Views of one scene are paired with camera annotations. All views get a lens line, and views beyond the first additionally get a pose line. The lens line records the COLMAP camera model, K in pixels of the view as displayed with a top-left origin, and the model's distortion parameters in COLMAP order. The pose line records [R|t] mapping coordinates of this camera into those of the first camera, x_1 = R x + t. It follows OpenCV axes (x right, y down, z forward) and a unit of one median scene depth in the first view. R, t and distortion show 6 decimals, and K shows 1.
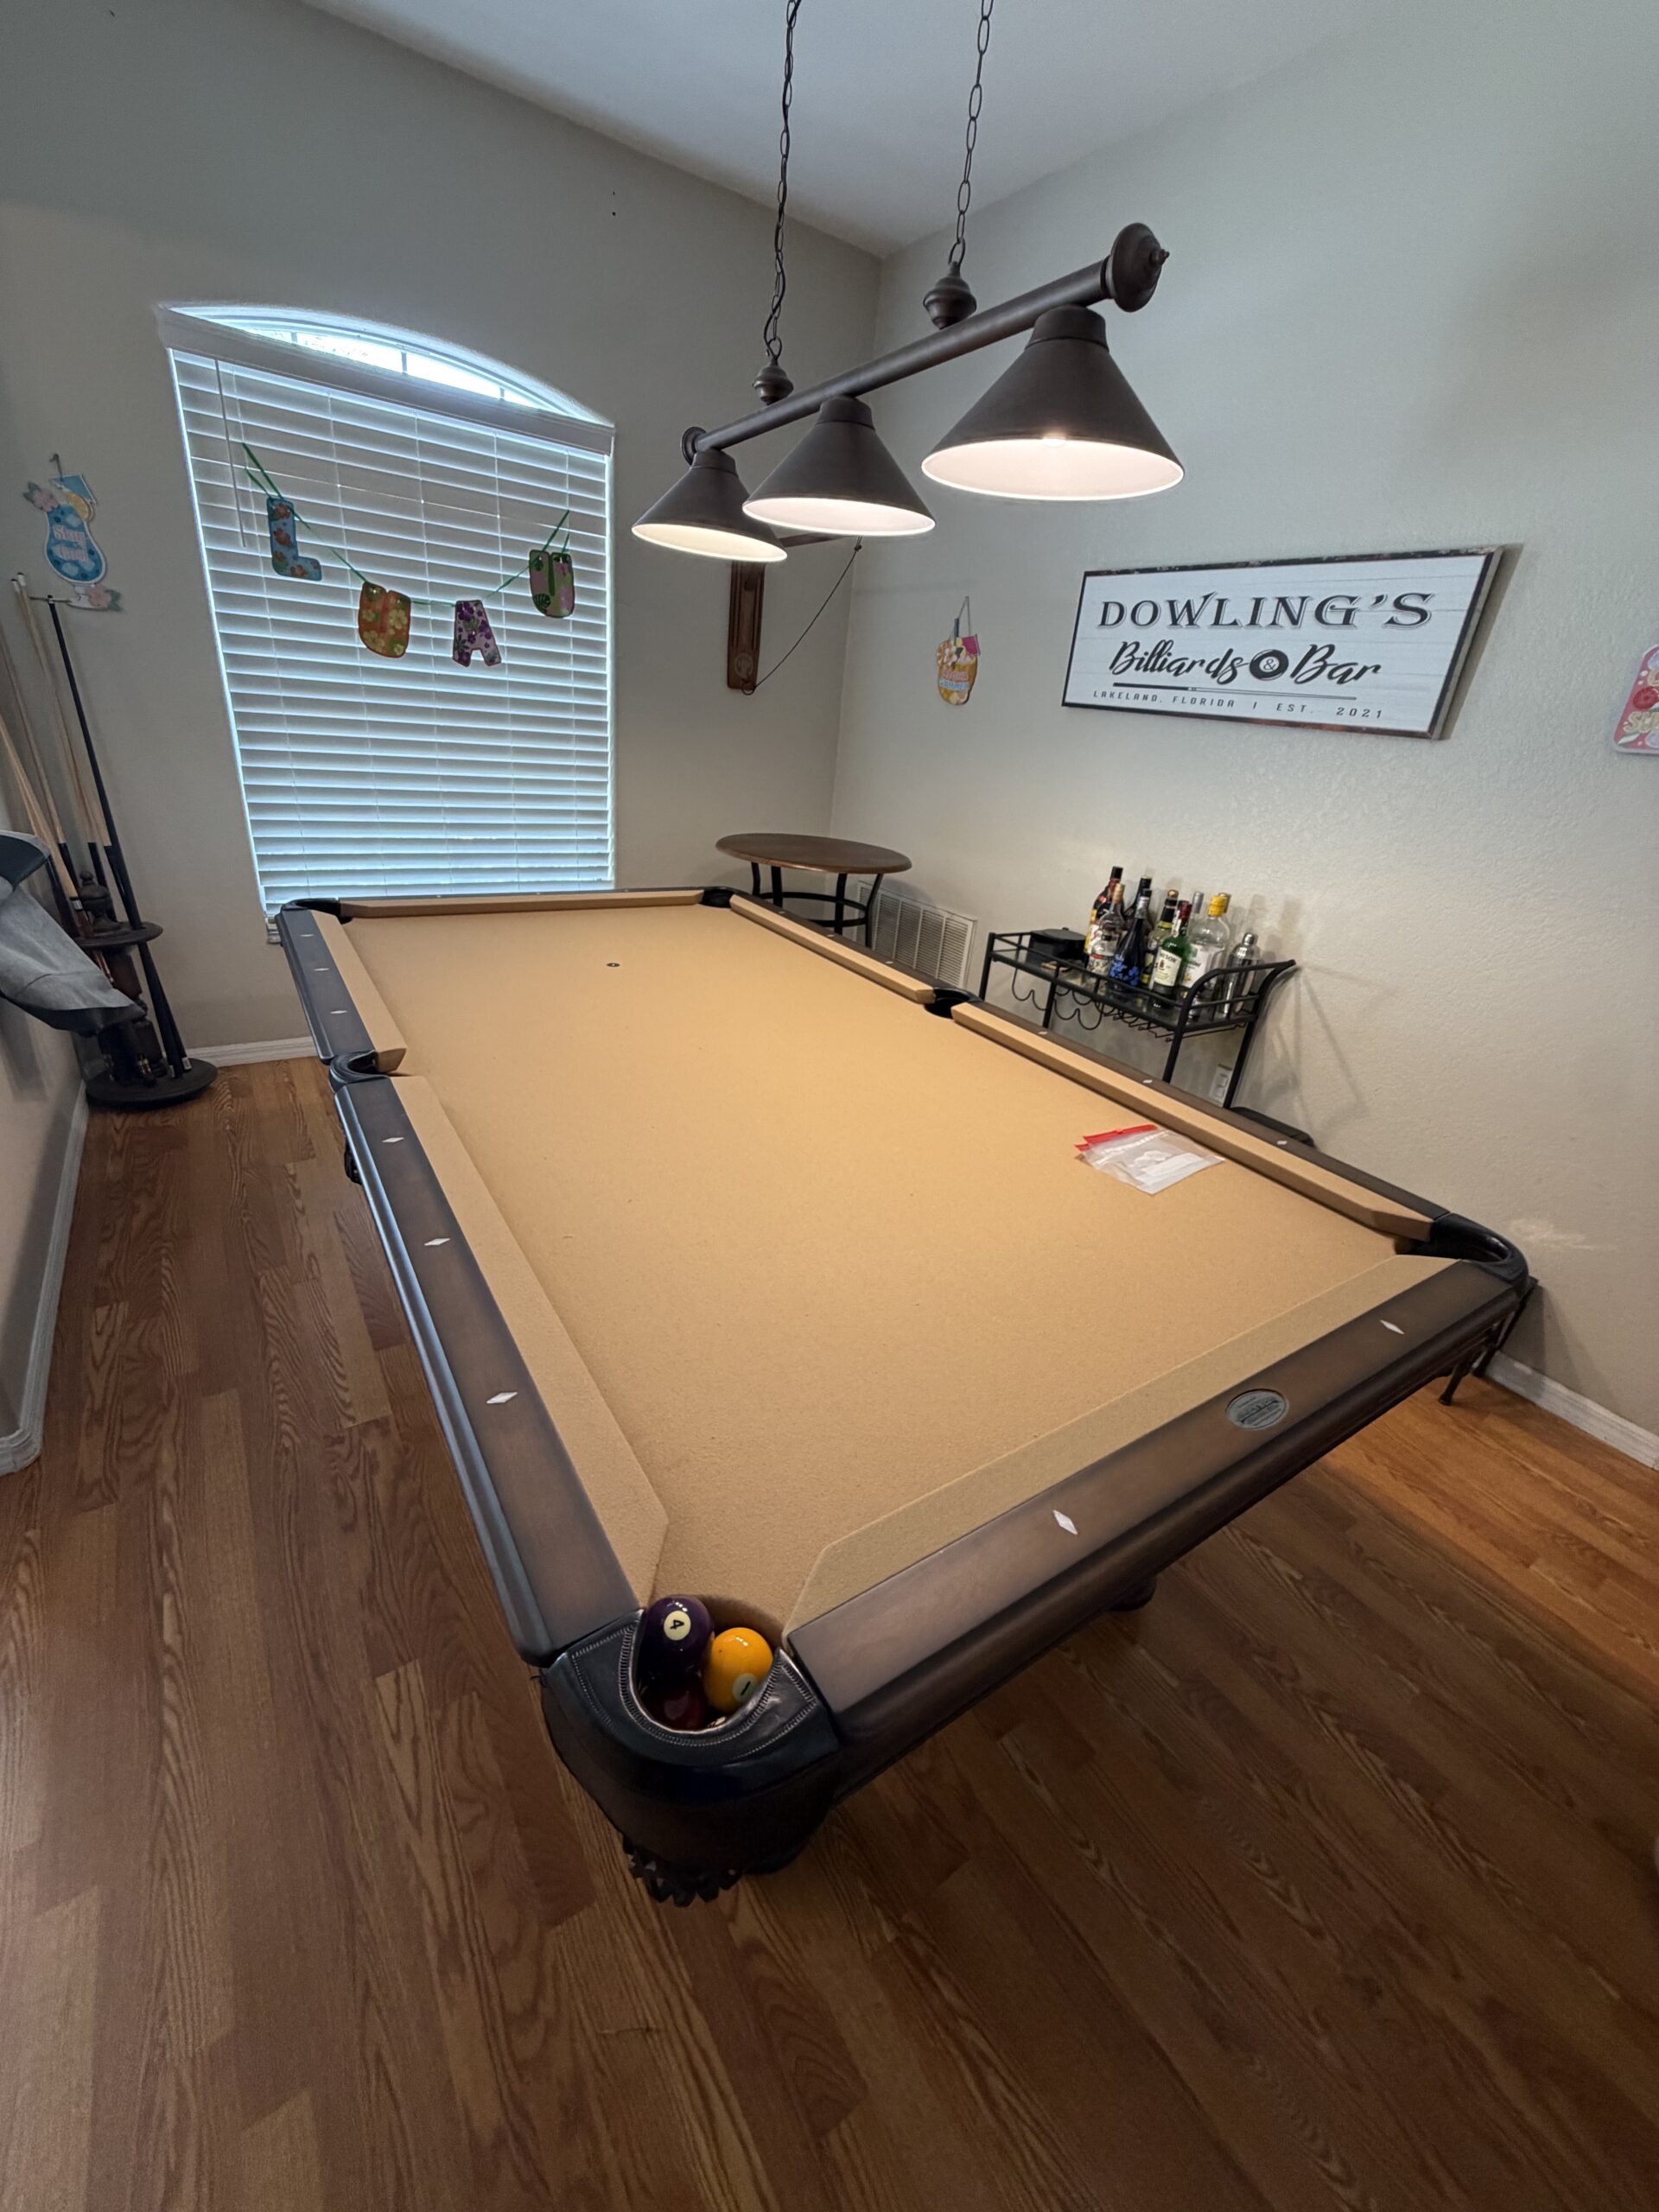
lens RADIAL K [[882.8, 0, 831.1], [0, 882.8, 1099.5], [0, 0, 1]] dist [0.000725, -0.000232]
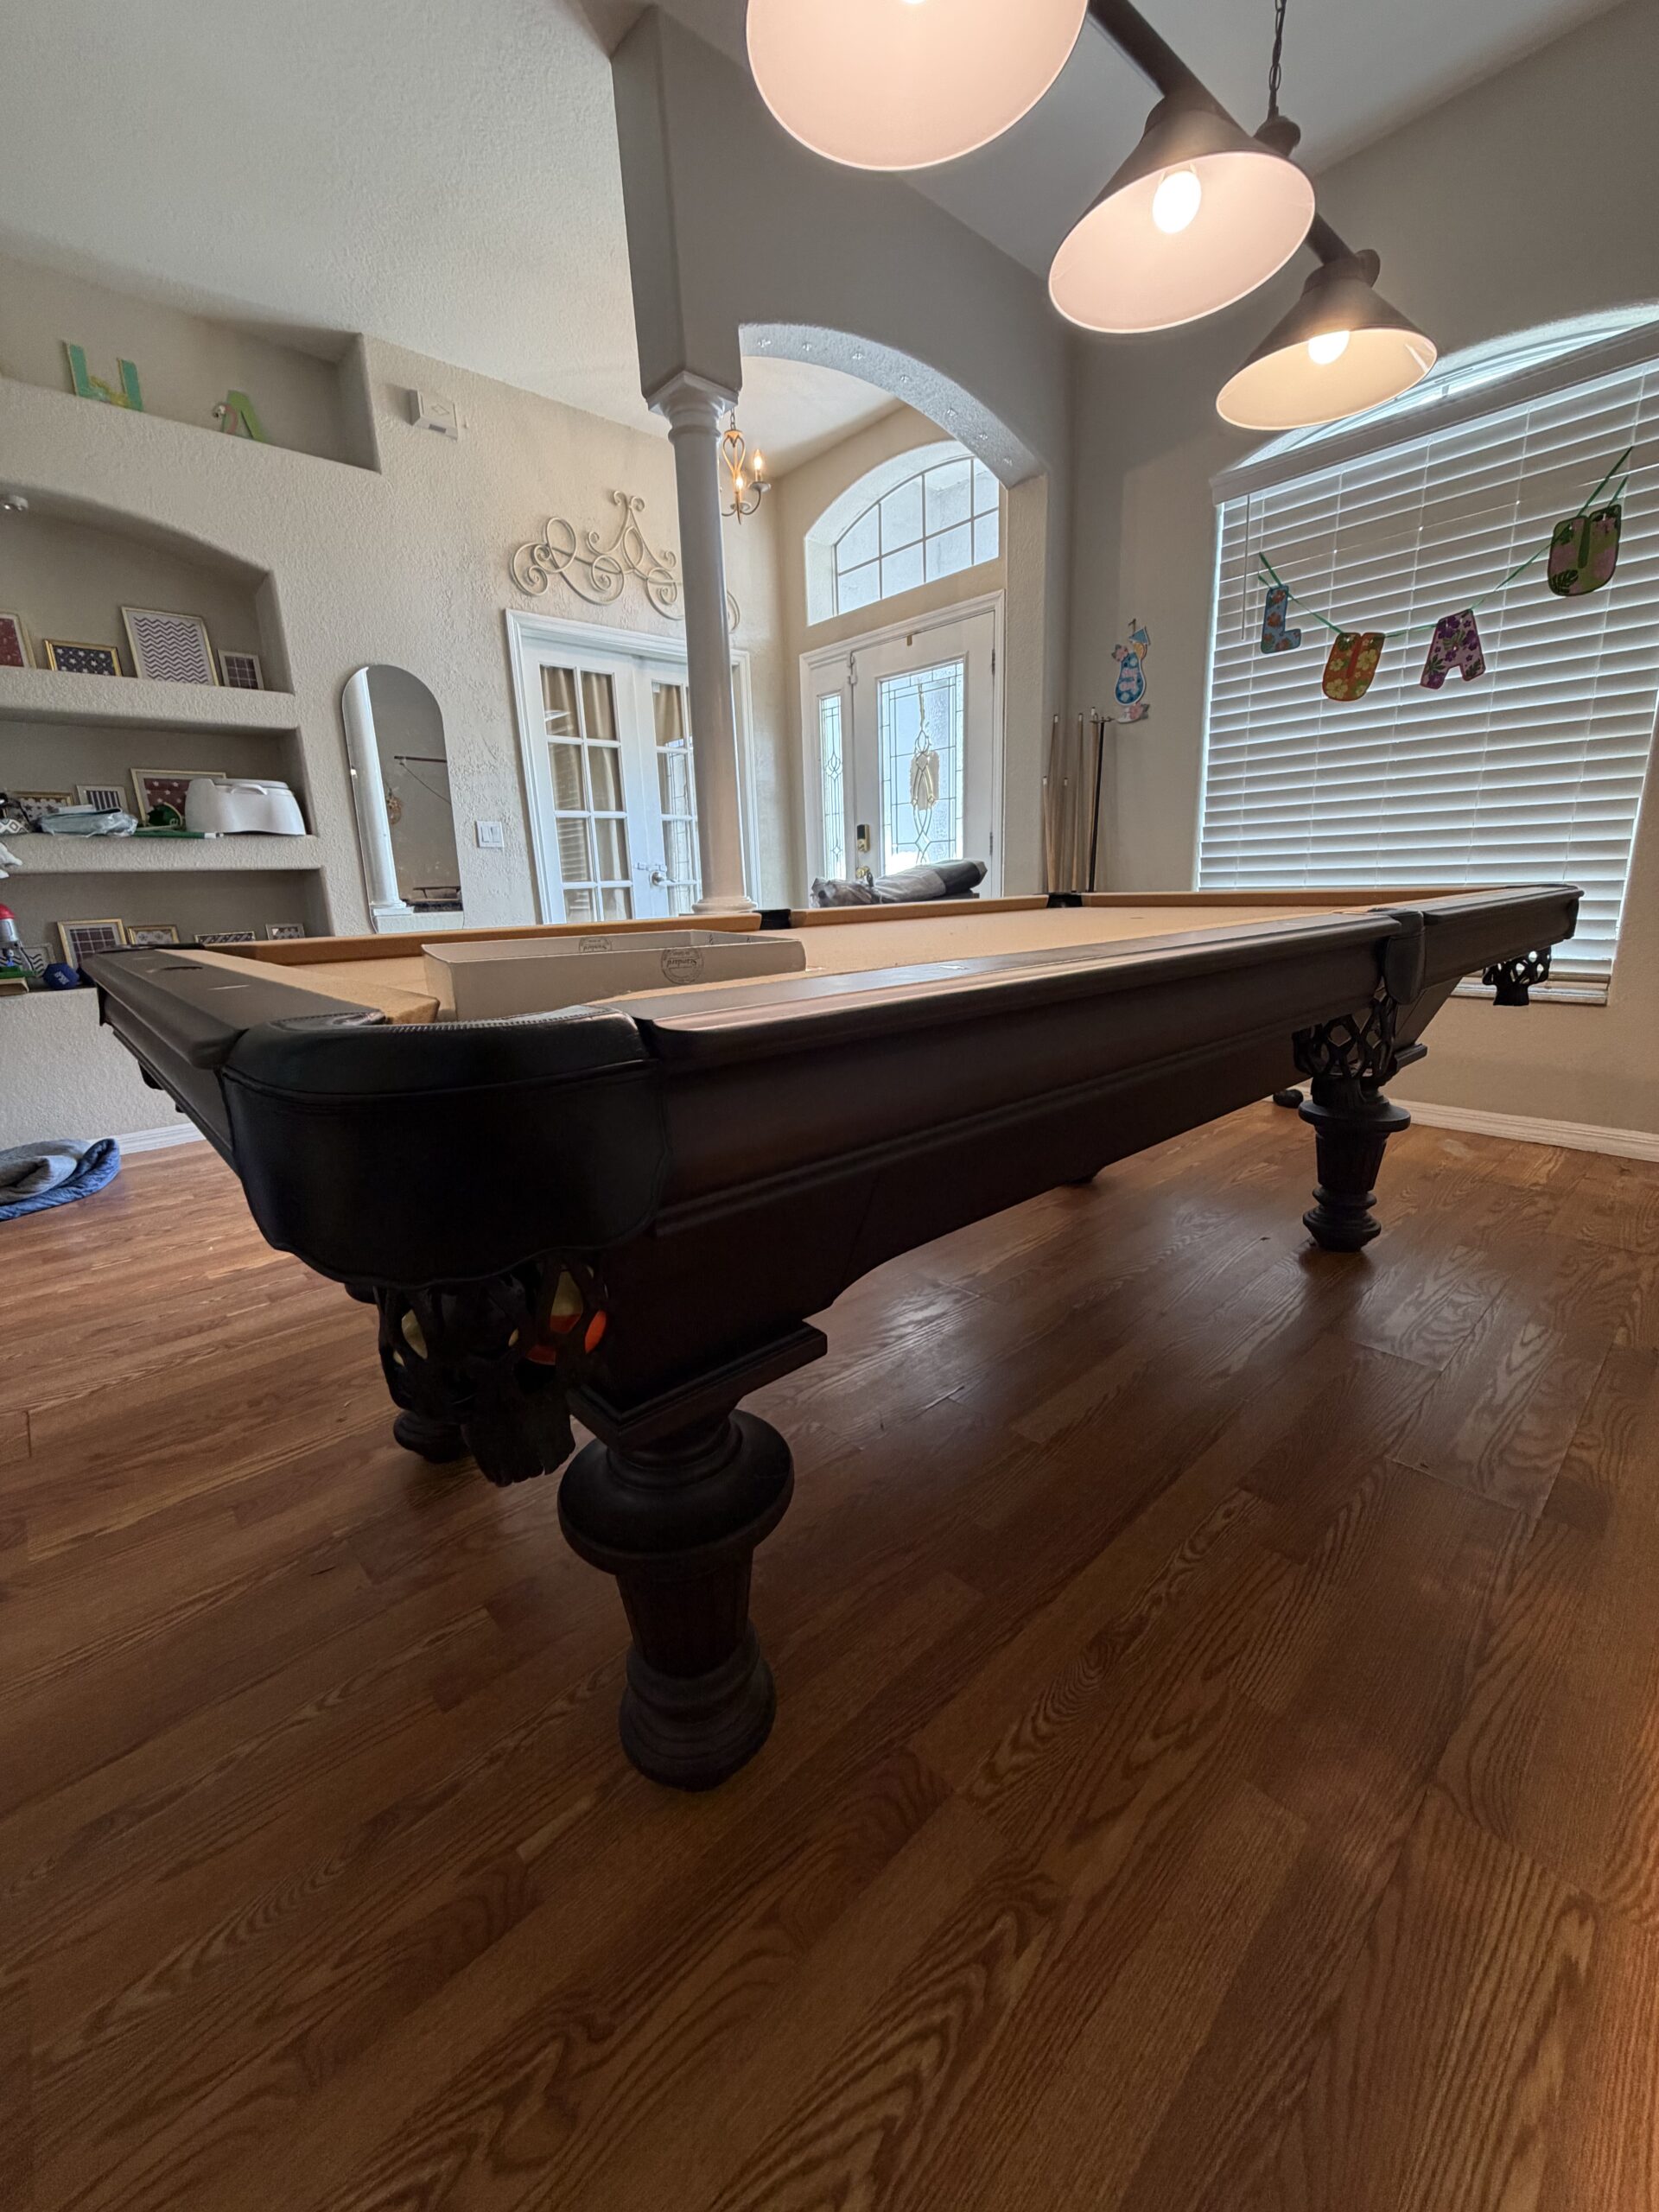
lens RADIAL K [[880.6, 0, 831.1], [0, 880.6, 1098.7], [0, 0, 1]] dist [0.002268, -0.001170]
pose [[0.148043, 0.138707, -0.979206, 0.534859], [-0.362474, 0.928827, 0.076769, 0.054502], [0.920161, 0.343572, 0.187784, 0.534248]]
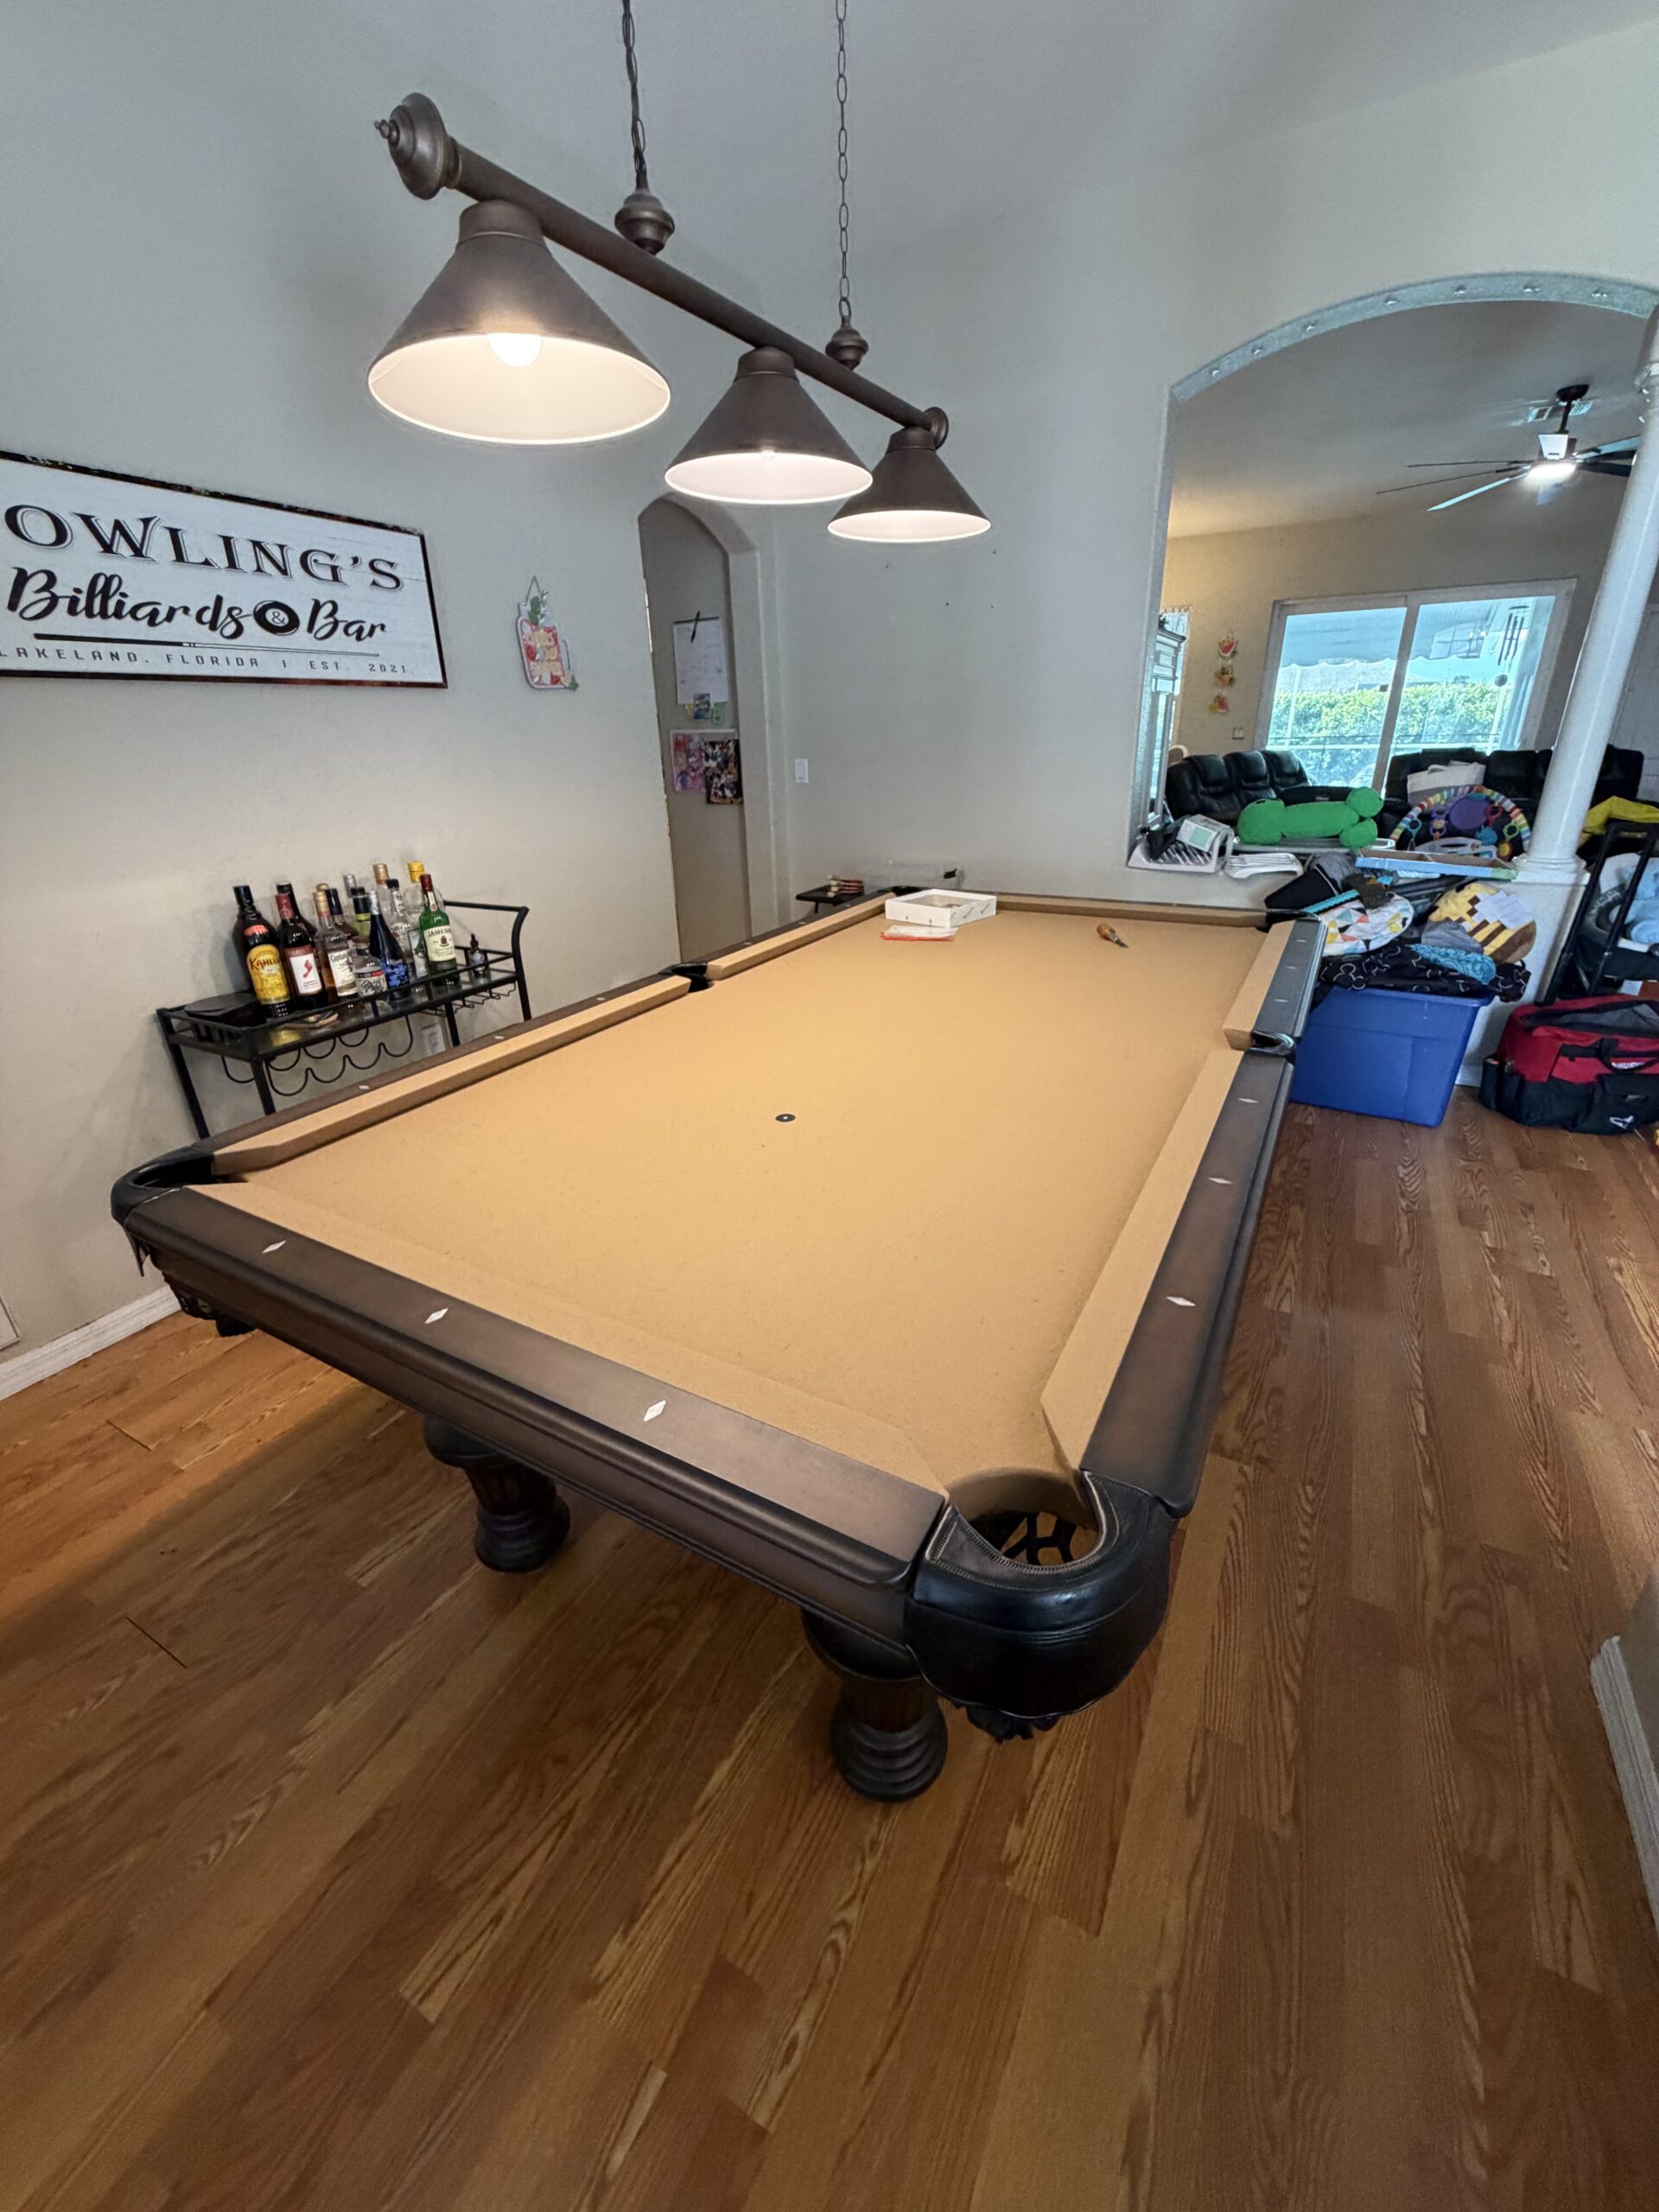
lens RADIAL K [[879.8, 0, 830.6], [0, 879.8, 1097.6], [0, 0, 1]] dist [-0.000801, -0.000264]
pose [[-0.454644, -0.421378, 0.784691, -0.657479], [0.353141, 0.723520, 0.593136, -0.459949], [-0.817674, 0.546772, -0.180138, 0.945369]]
